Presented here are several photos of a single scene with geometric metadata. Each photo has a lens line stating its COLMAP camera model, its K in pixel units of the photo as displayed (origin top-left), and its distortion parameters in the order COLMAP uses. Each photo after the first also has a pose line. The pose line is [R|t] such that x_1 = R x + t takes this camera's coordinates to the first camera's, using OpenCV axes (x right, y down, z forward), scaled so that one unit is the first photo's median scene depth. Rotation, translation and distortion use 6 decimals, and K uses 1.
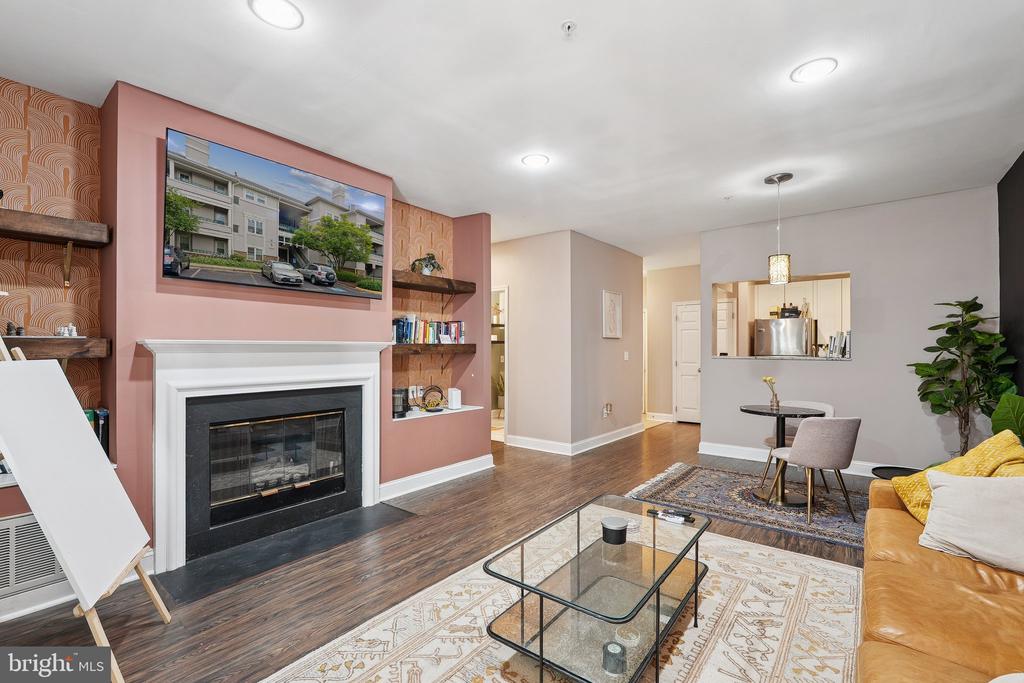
lens RADIAL K [[451.6, 0, 519.5], [0, 451.6, 351.0], [0, 0, 1]] dist [-0.002872, -0.002237]
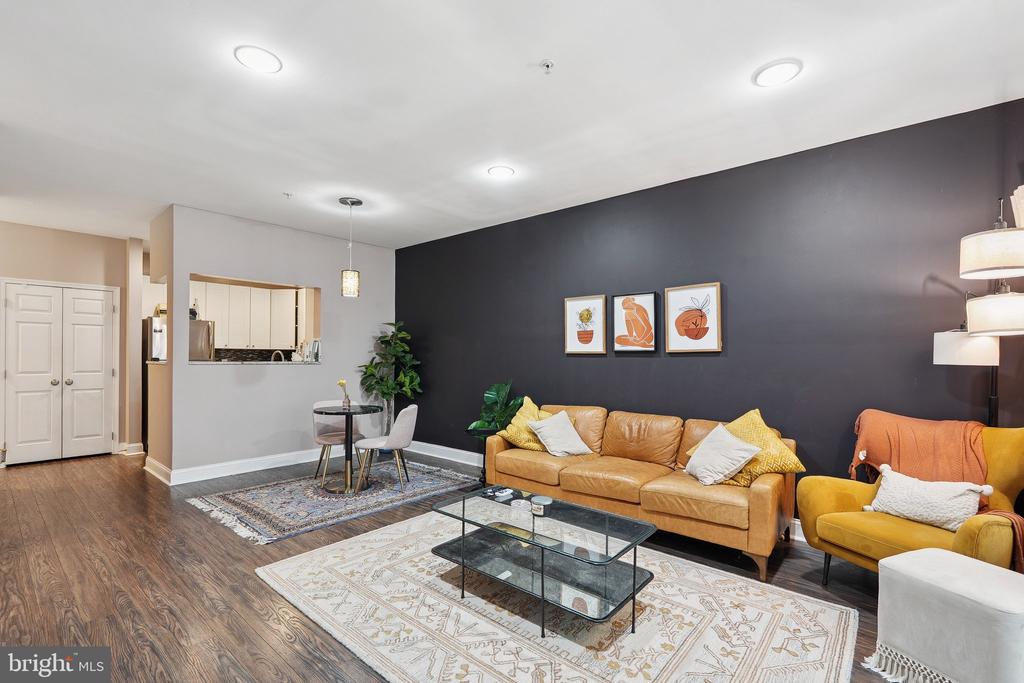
lens RADIAL K [[451.6, 0, 503.2], [0, 451.6, 355.7], [0, 0, 1]] dist [-0.002872, -0.002237]
pose [[0.048093, 0.000892, 0.998842, -0.599912], [-0.005549, 0.999984, -0.000626, -0.003679], [-0.998827, -0.005512, 0.048098, 0.637380]]
